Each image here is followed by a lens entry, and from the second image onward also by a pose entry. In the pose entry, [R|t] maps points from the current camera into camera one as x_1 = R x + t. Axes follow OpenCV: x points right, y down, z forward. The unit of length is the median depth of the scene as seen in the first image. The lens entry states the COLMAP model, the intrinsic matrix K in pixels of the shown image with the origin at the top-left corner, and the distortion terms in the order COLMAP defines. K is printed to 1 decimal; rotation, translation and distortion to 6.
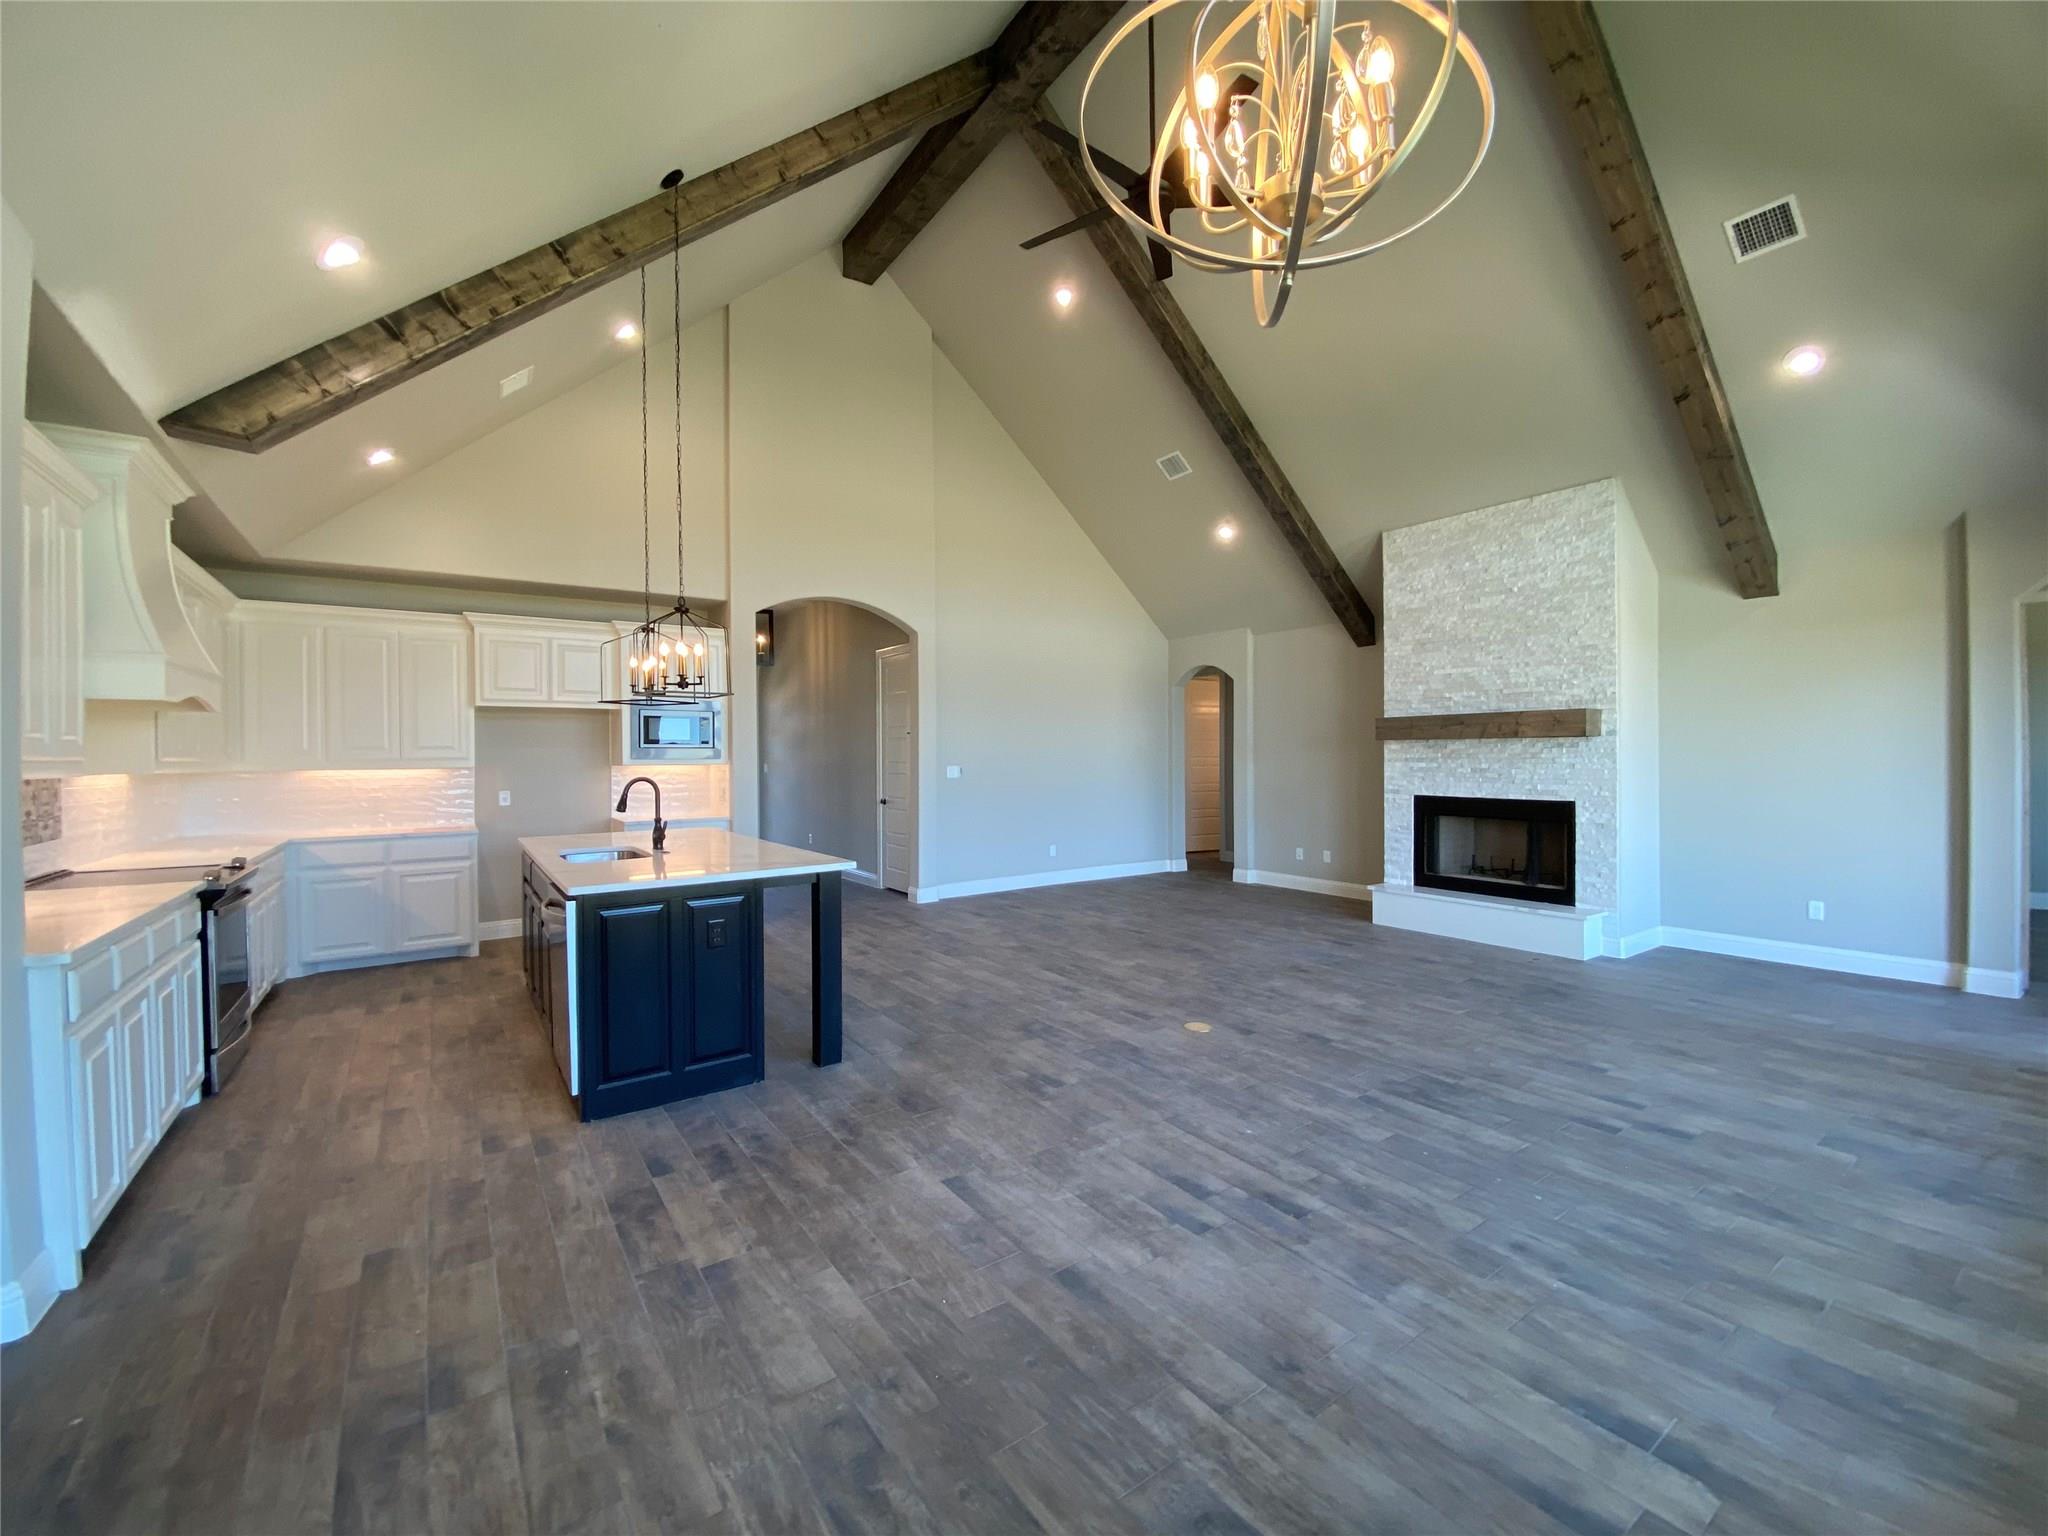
lens RADIAL K [[825.1, 0, 1016.9], [0, 825.1, 757.8], [0, 0, 1]] dist [0.023821, -0.019642]
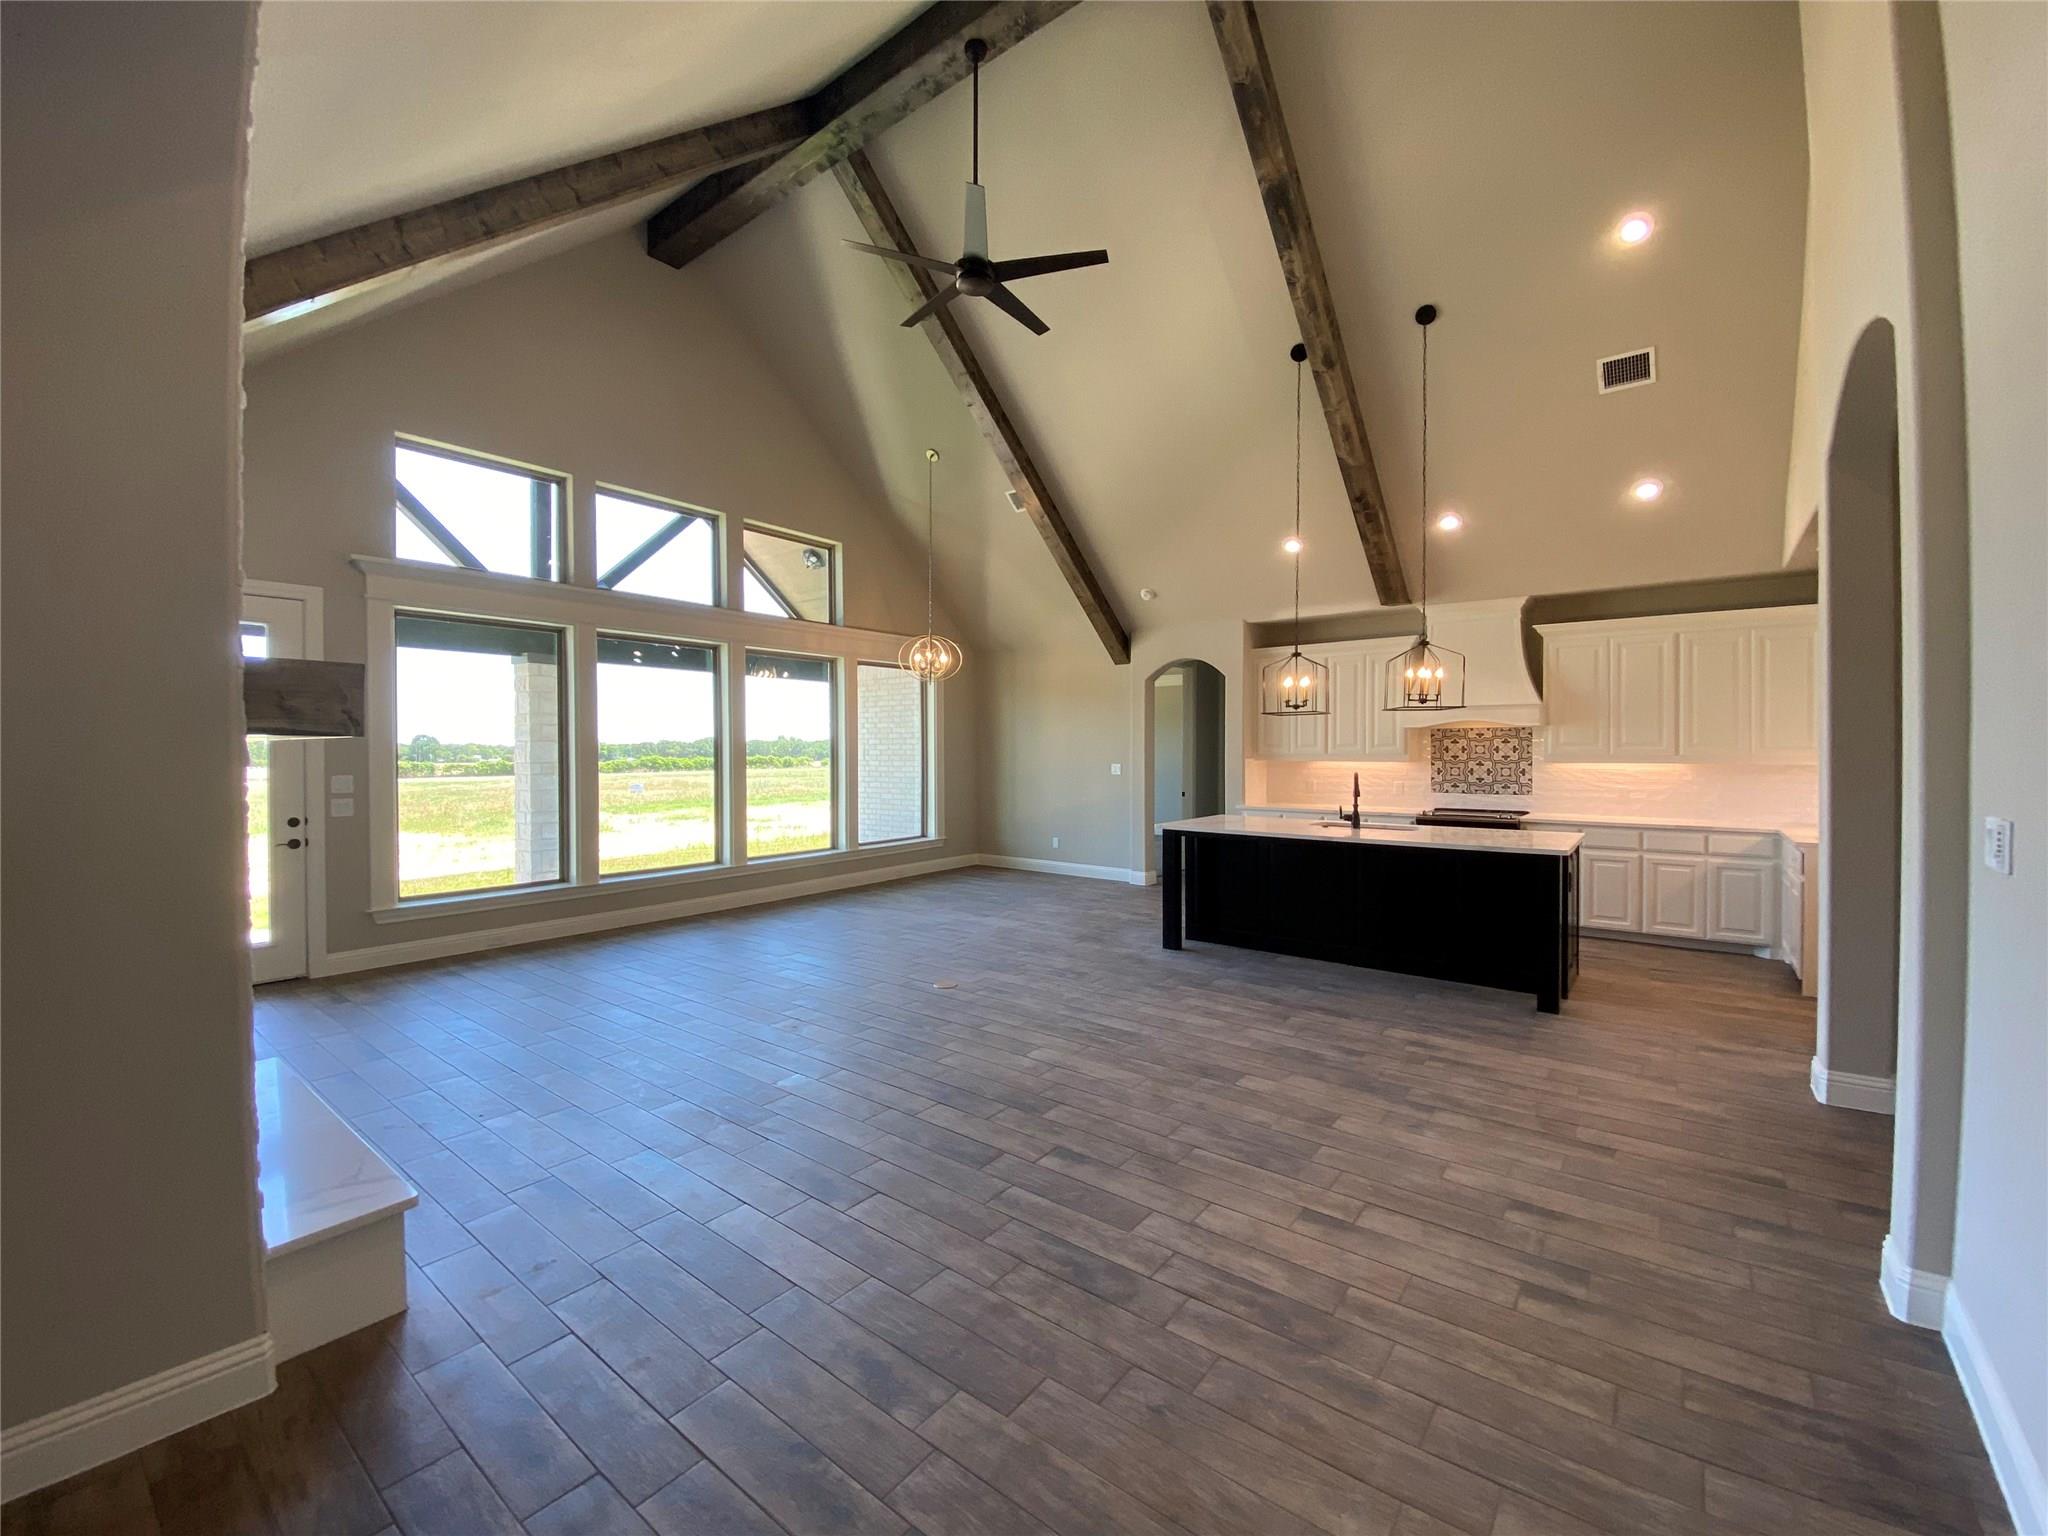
lens RADIAL K [[825.1, 0, 1016.9], [0, 825.1, 757.8], [0, 0, 1]] dist [0.023821, -0.019642]
pose [[-0.956945, 0.012932, -0.289981, 0.338506], [0.009105, 0.999853, 0.014545, -0.017579], [0.290127, 0.011279, -0.956922, 1.588652]]
